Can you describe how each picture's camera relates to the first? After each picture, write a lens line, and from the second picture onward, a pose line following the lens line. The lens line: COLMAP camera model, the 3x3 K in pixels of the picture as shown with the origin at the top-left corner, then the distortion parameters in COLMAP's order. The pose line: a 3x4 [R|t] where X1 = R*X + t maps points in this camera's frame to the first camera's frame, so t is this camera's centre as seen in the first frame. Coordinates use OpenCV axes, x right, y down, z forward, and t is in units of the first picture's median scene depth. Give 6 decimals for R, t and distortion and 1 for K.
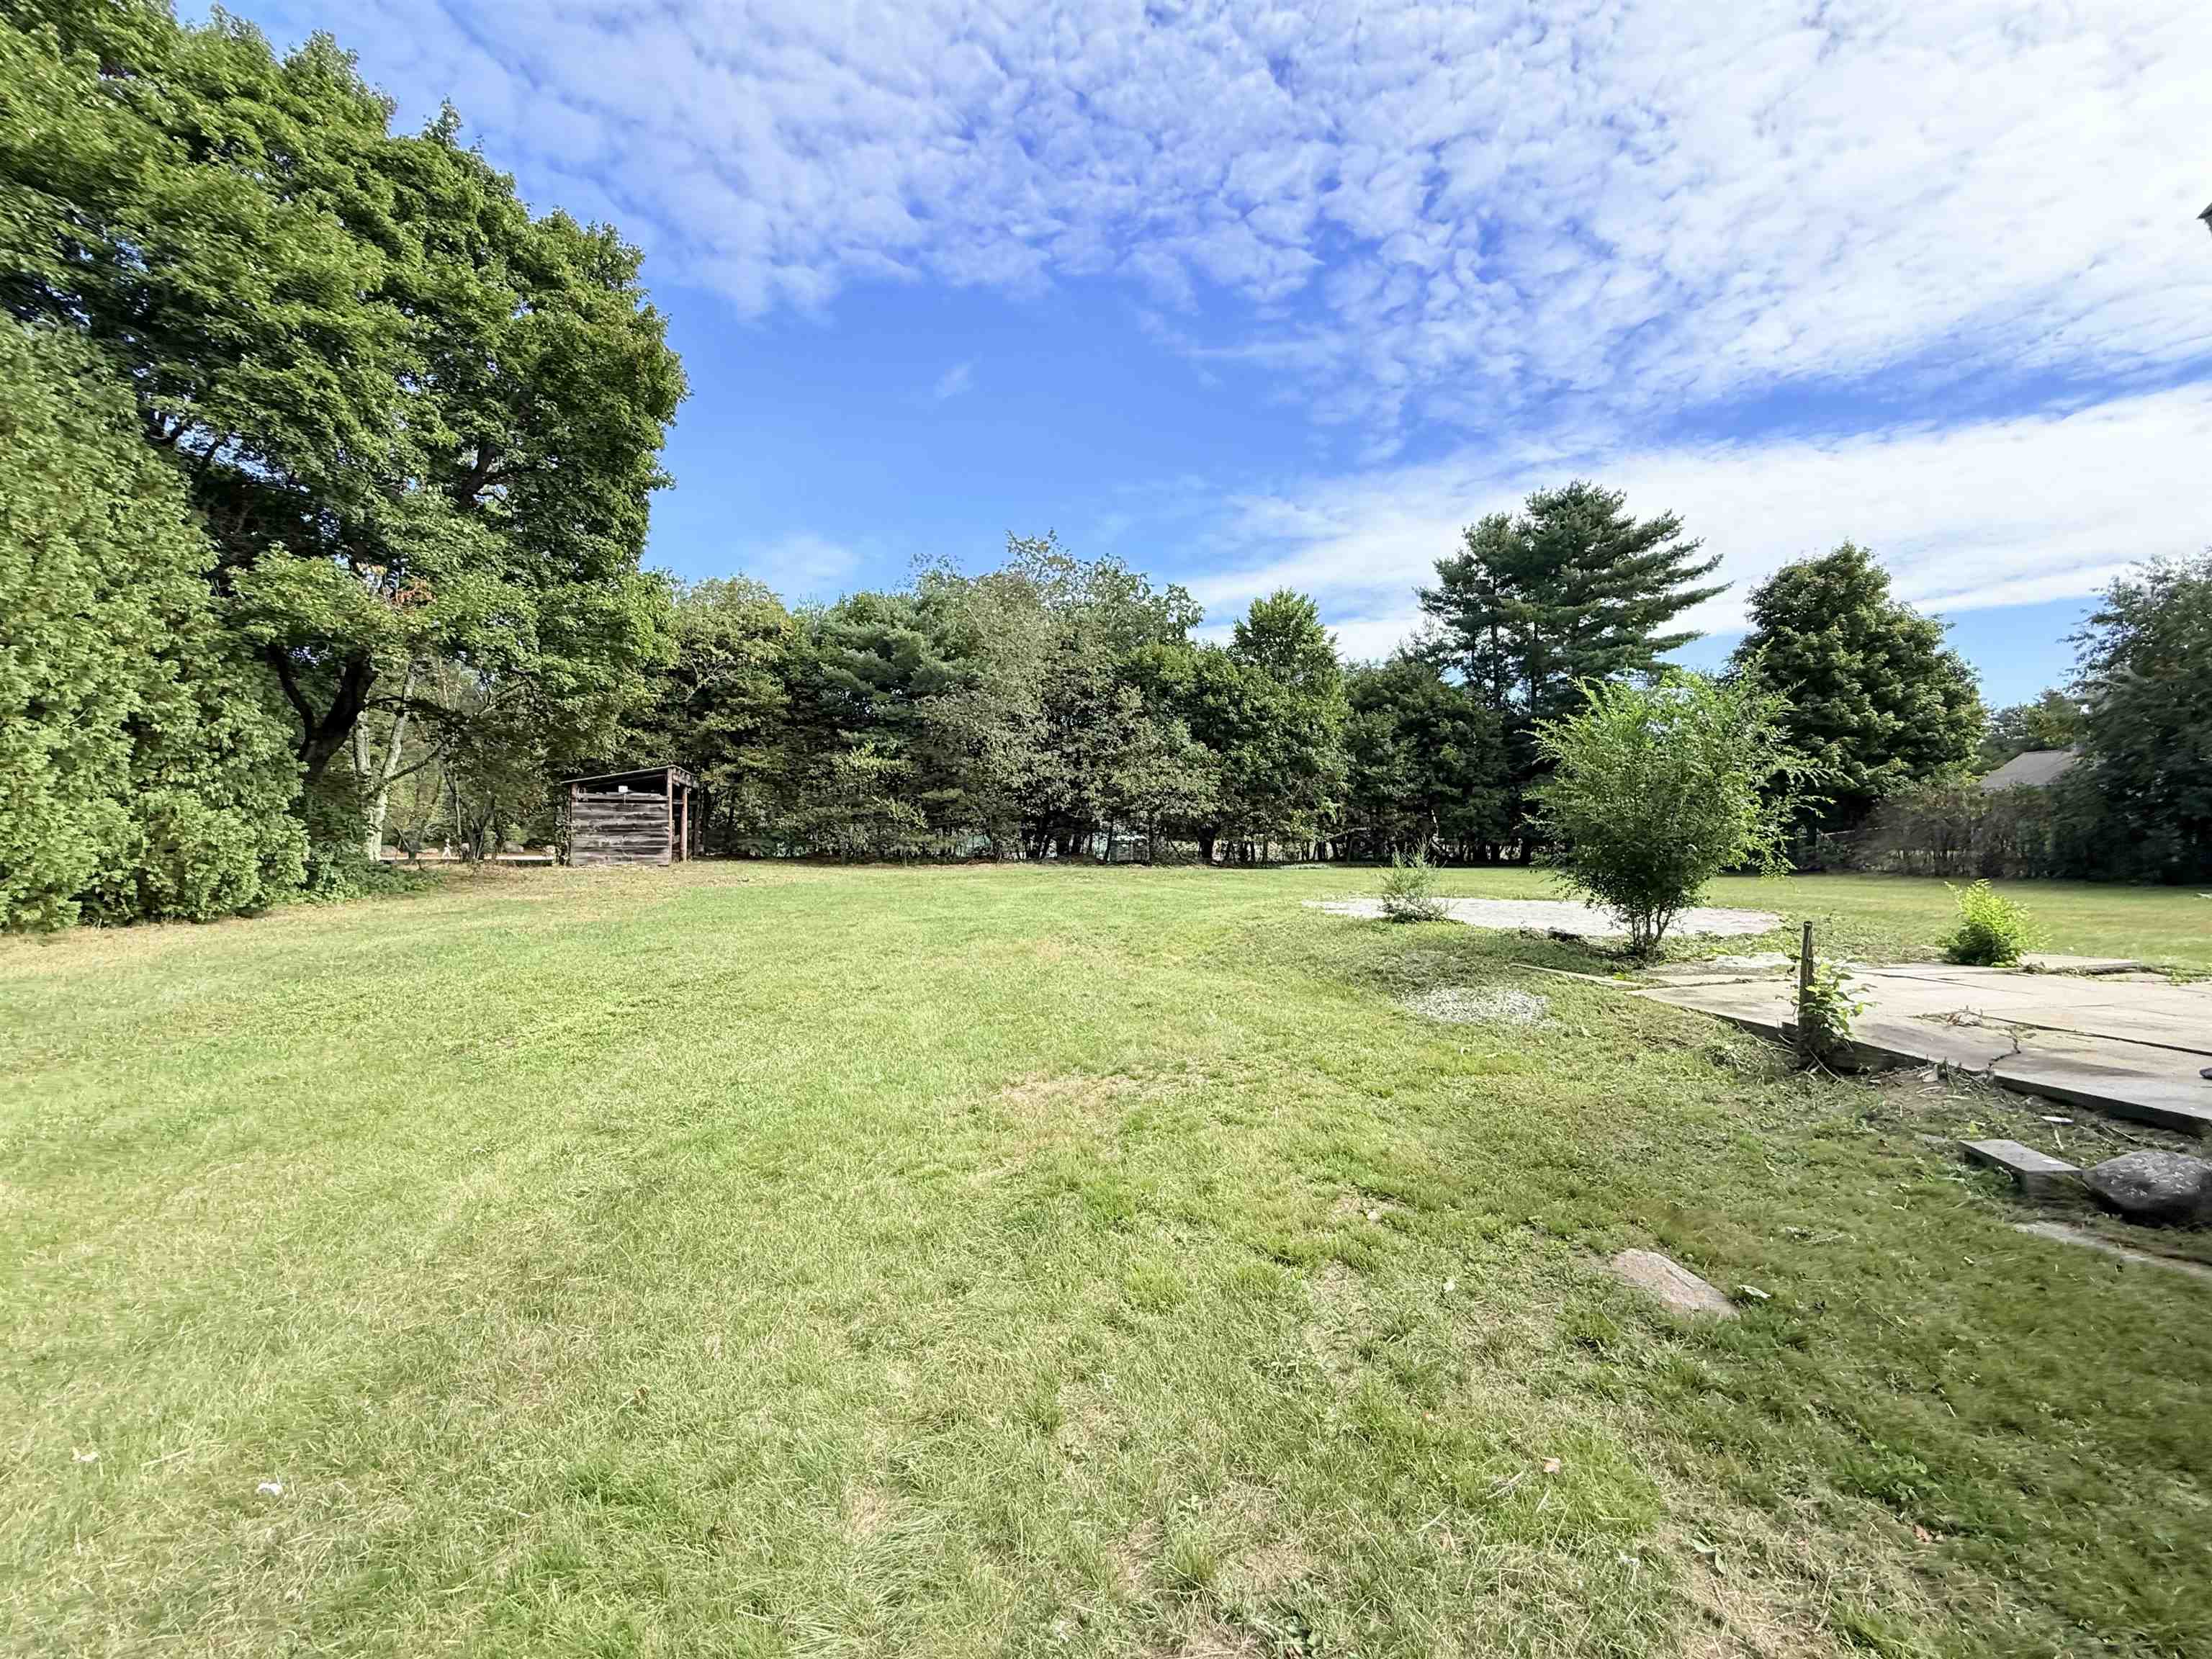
lens RADIAL K [[869.6, 0, 1105.3], [0, 869.6, 821.5], [0, 0, 1]] dist [0.001259, 0.000209]
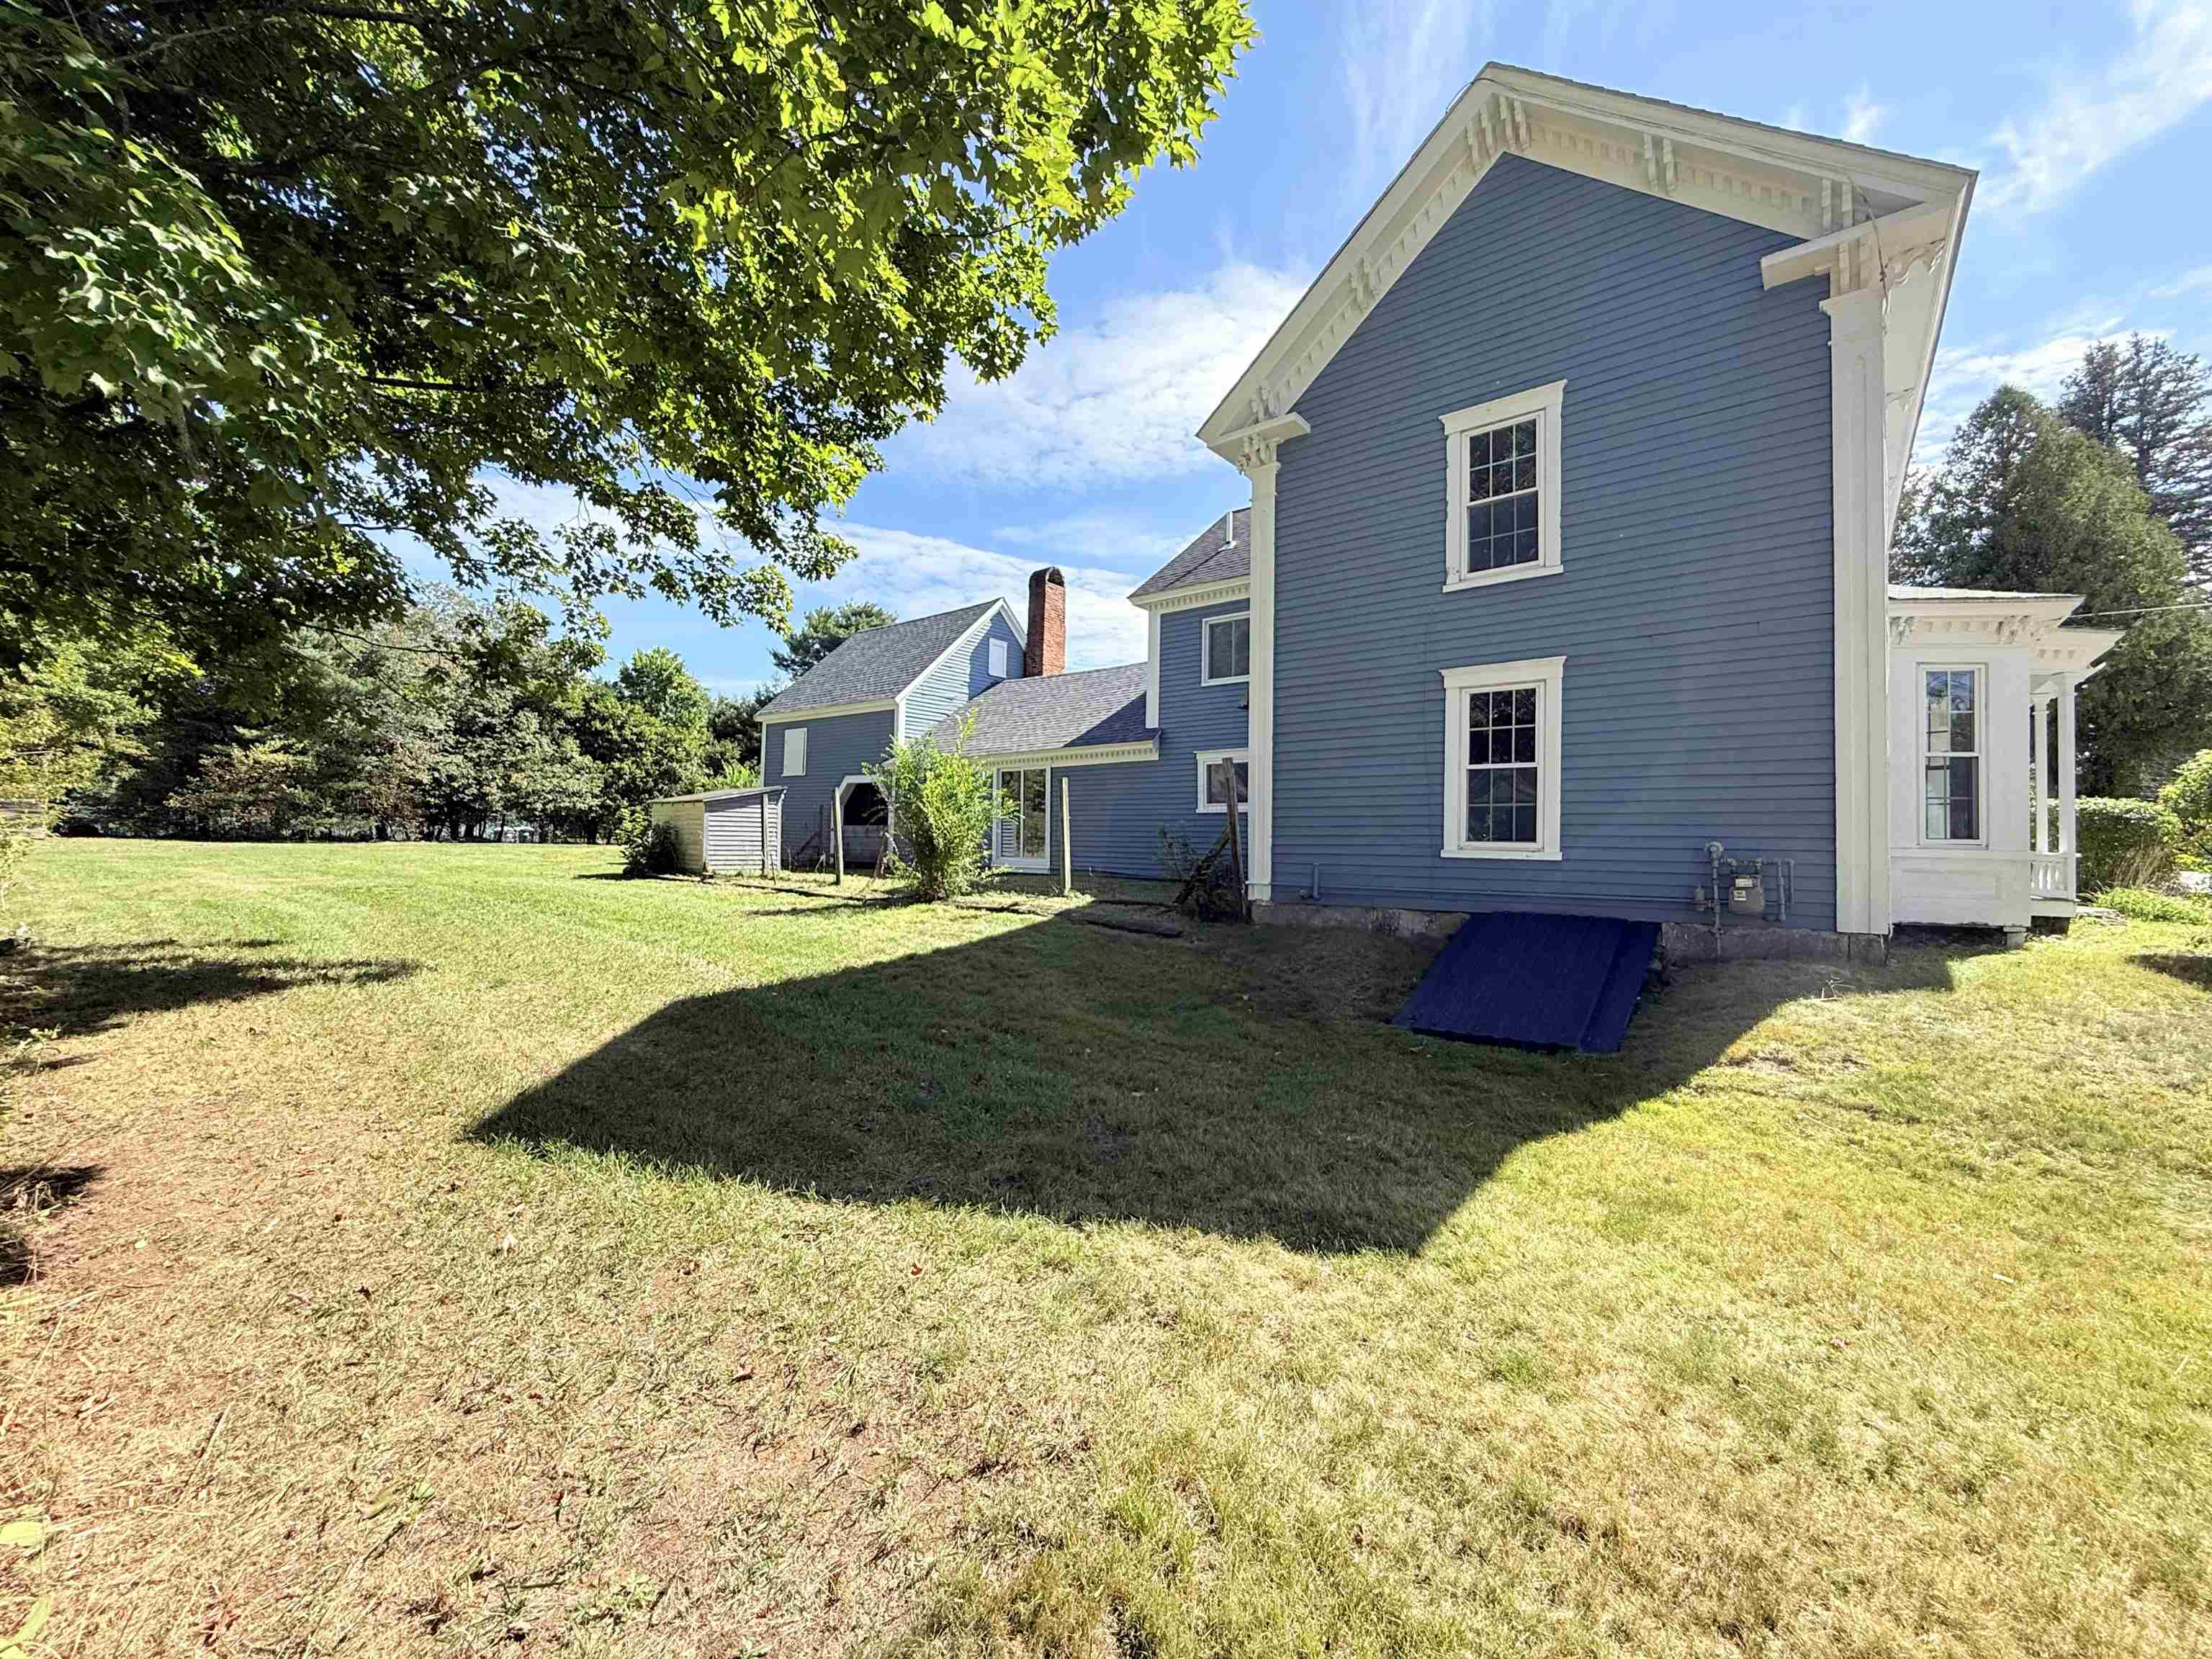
lens RADIAL K [[869.6, 0, 1105.3], [0, 869.6, 821.5], [0, 0, 1]] dist [0.001259, 0.000209]
pose [[0.795897, 0.021805, 0.605040, -0.070023], [-0.023178, 0.999716, -0.005540, 0.002266], [-0.604989, -0.009615, 0.796176, -0.596151]]
